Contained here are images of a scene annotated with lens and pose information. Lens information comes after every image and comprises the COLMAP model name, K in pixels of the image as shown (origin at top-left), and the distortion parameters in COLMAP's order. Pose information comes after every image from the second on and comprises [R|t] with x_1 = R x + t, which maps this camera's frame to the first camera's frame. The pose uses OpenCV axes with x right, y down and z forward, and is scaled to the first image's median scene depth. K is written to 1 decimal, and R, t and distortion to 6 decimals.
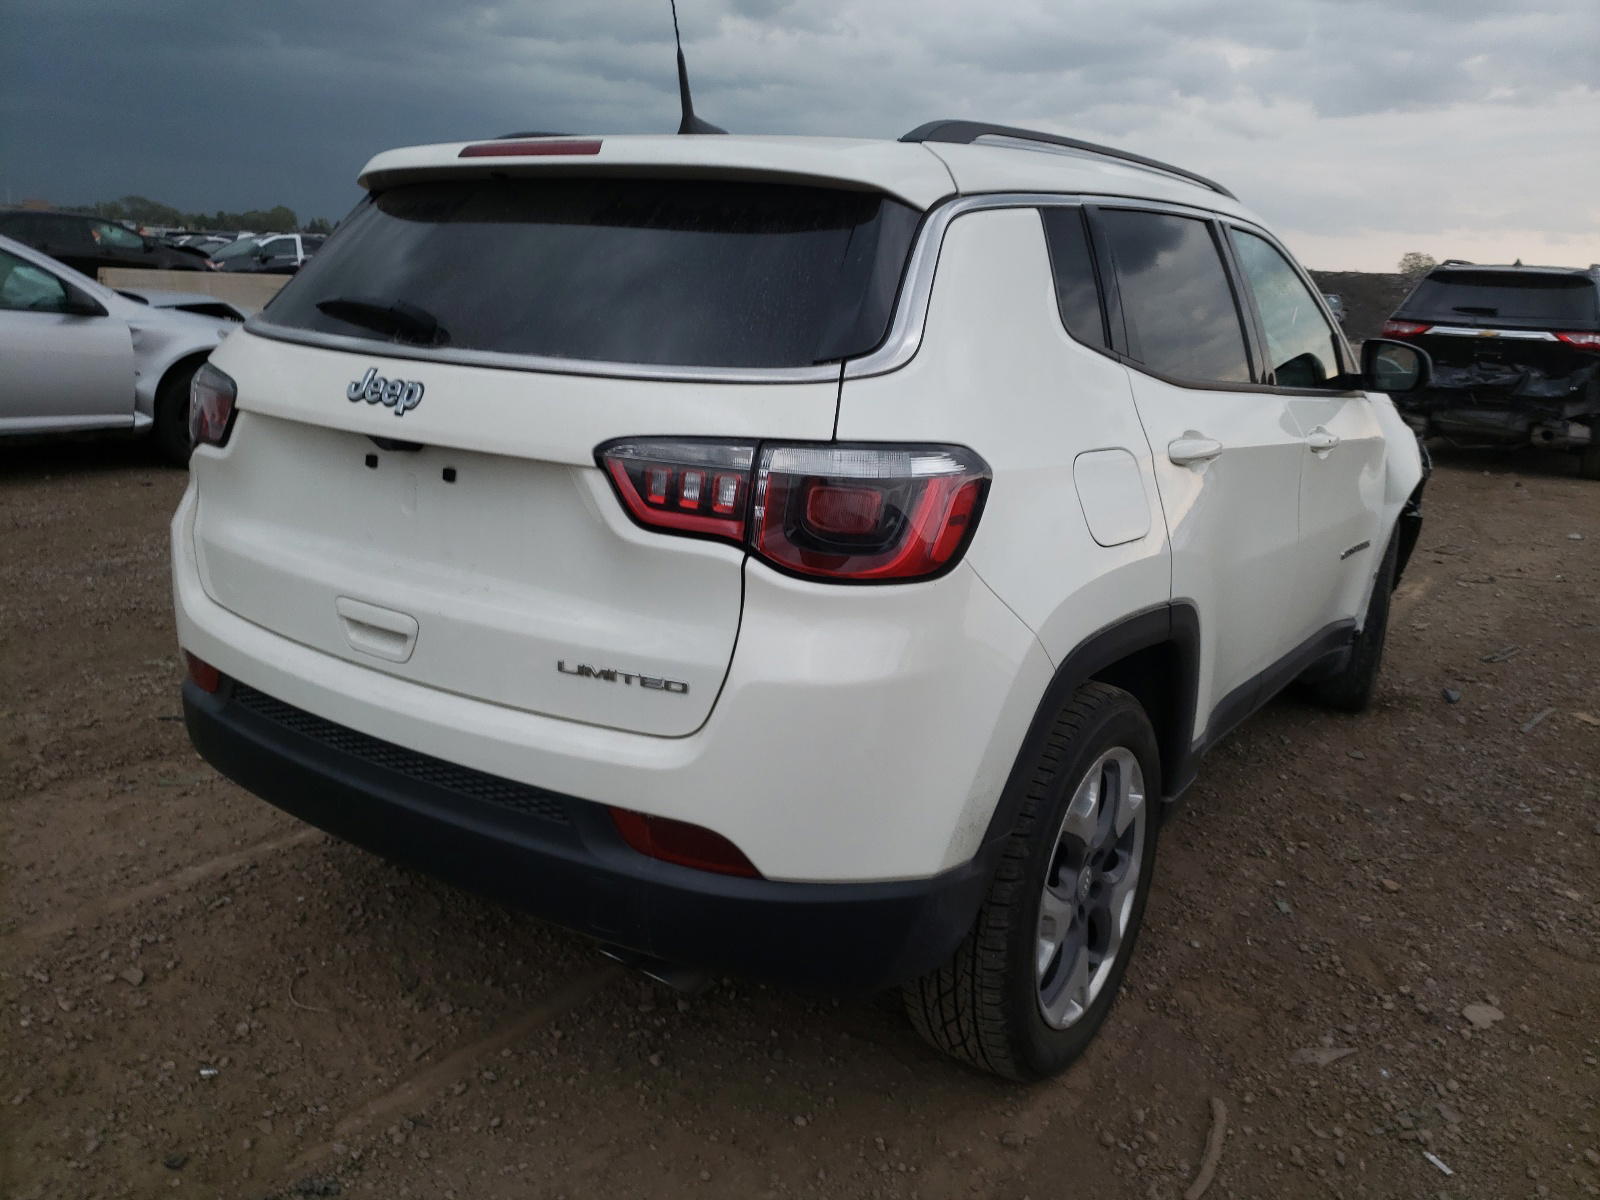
lens RADIAL K [[1212.7, 0, 800.0], [0, 1212.7, 600.0], [0, 0, 1]] dist [-0.000437, 0.000915]
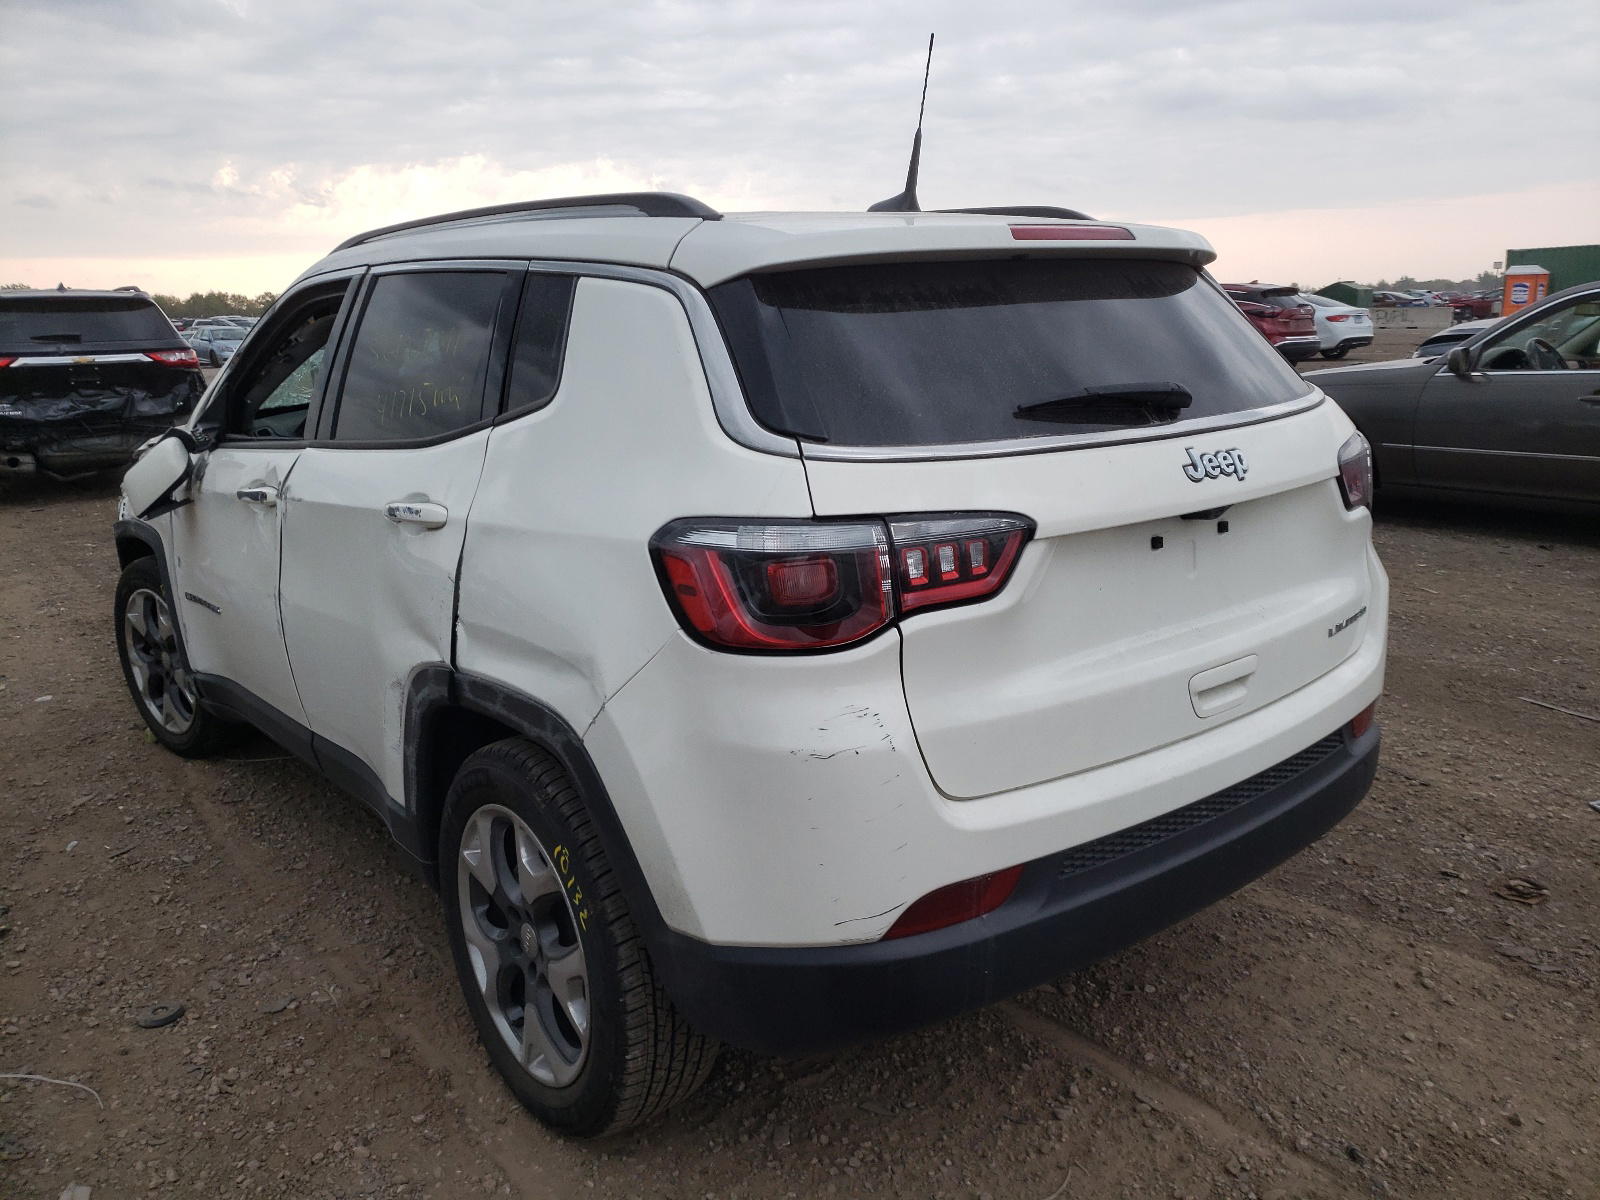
lens RADIAL K [[1207.4, 0, 800.0], [0, 1207.4, 600.0], [0, 0, 1]] dist [0.057481, 0.001050]
pose [[0.309937, -0.277784, 0.909272, -0.216339], [0.291983, 0.937960, 0.187022, -0.054268], [-0.904812, 0.207526, 0.371817, 0.141093]]
